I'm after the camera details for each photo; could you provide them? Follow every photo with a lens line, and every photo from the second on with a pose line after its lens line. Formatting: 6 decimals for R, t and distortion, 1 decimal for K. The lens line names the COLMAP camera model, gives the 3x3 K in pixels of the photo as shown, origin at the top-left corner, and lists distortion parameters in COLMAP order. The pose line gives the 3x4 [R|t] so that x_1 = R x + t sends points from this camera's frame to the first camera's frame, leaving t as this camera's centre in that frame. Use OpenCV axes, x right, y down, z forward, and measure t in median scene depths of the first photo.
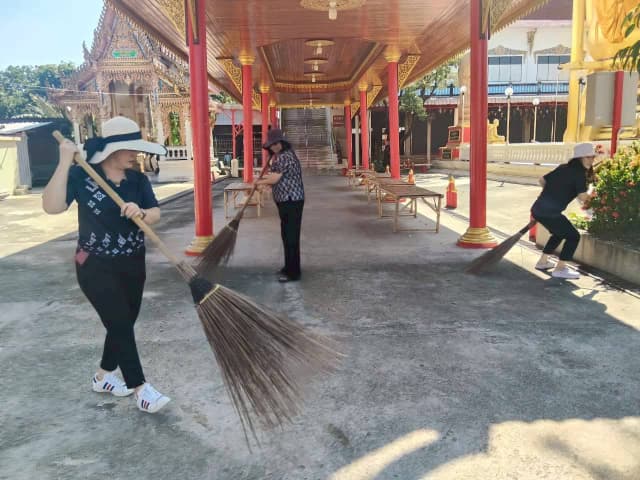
lens RADIAL K [[521.2, 0, 320.0], [0, 521.2, 240.0], [0, 0, 1]] dist [0.072999, -0.140041]
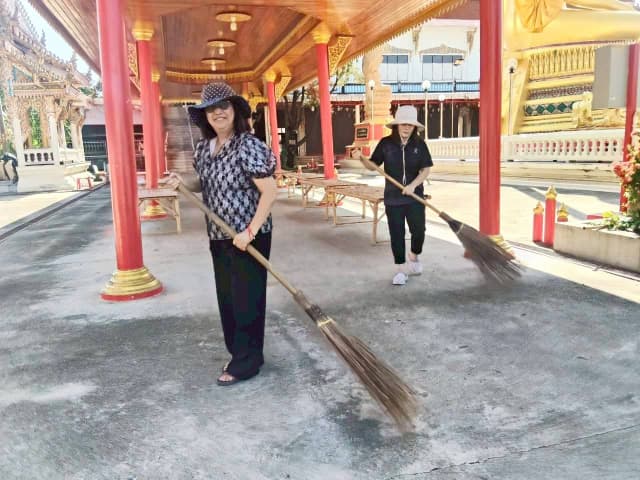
lens RADIAL K [[521.2, 0, 320.0], [0, 521.2, 240.0], [0, 0, 1]] dist [0.072999, -0.140041]
pose [[0.970224, -0.056249, 0.235589, -0.056672], [0.057744, 0.998331, 0.000556, -0.012438], [-0.235227, 0.013065, 0.971853, 0.114281]]
